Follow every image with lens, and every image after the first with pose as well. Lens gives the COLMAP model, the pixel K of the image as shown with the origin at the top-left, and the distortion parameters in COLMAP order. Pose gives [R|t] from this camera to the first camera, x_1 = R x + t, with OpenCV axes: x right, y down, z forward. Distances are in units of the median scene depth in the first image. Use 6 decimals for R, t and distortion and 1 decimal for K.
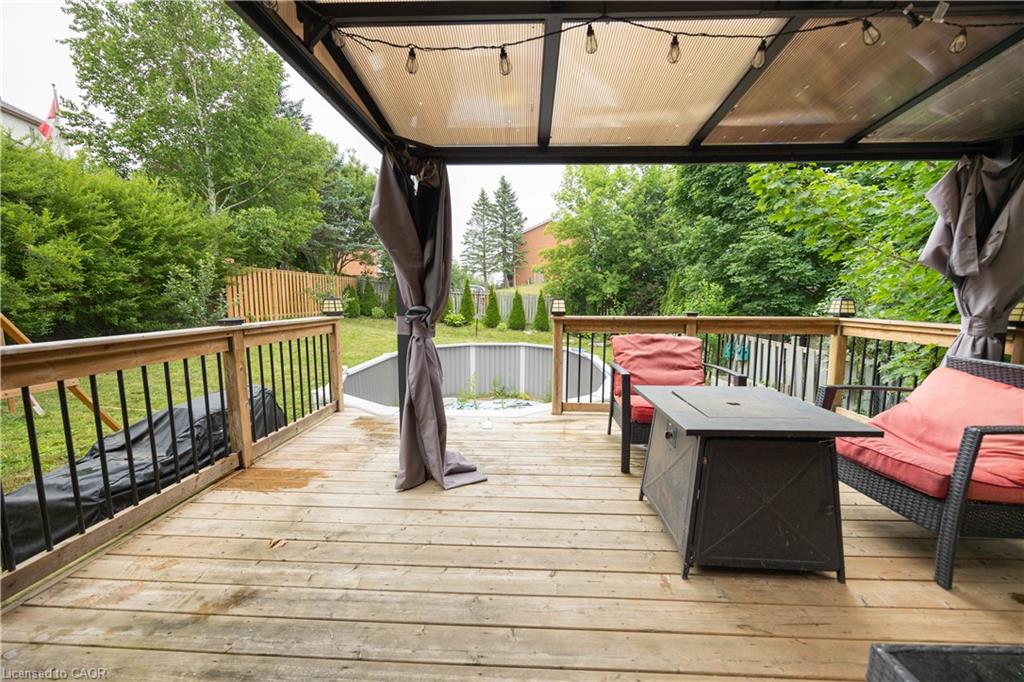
lens RADIAL K [[387.7, 0, 512.0], [0, 387.7, 341.0], [0, 0, 1]] dist [-0.000434, 0.000093]
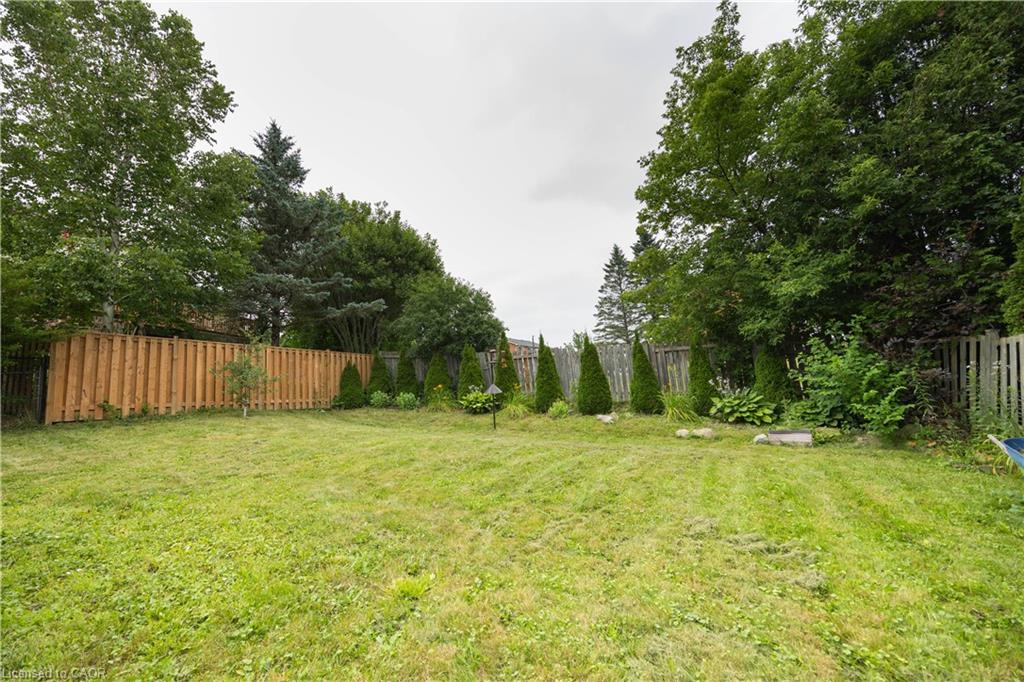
lens RADIAL K [[415.6, 0, 474.4], [0, 415.6, 340.3], [0, 0, 1]] dist [-0.000435, -0.000153]
pose [[0.864302, -0.139633, -0.483203, 0.379062], [0.015411, 0.967593, -0.252045, 0.029276], [0.502737, 0.210396, 0.838444, 1.127119]]
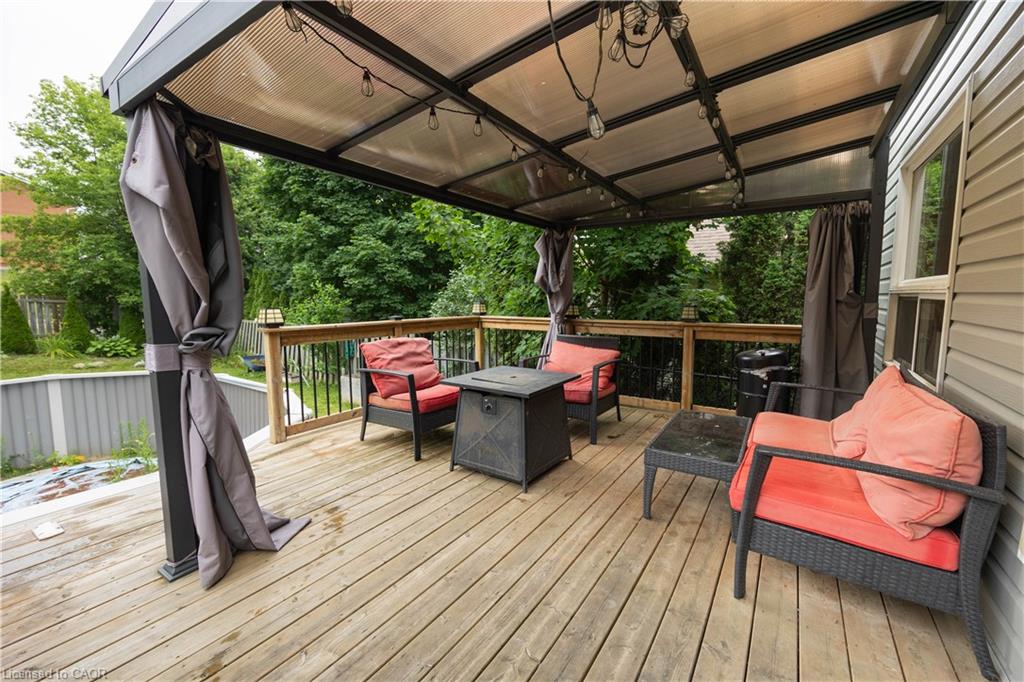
lens RADIAL K [[411.8, 0, 529.9], [0, 411.8, 339.0], [0, 0, 1]] dist [-0.001193, -0.000192]
pose [[0.506856, -0.093018, 0.856997, -0.176366], [0.096800, 0.994015, 0.050639, -0.014661], [-0.856578, 0.057291, 0.512827, 0.023185]]
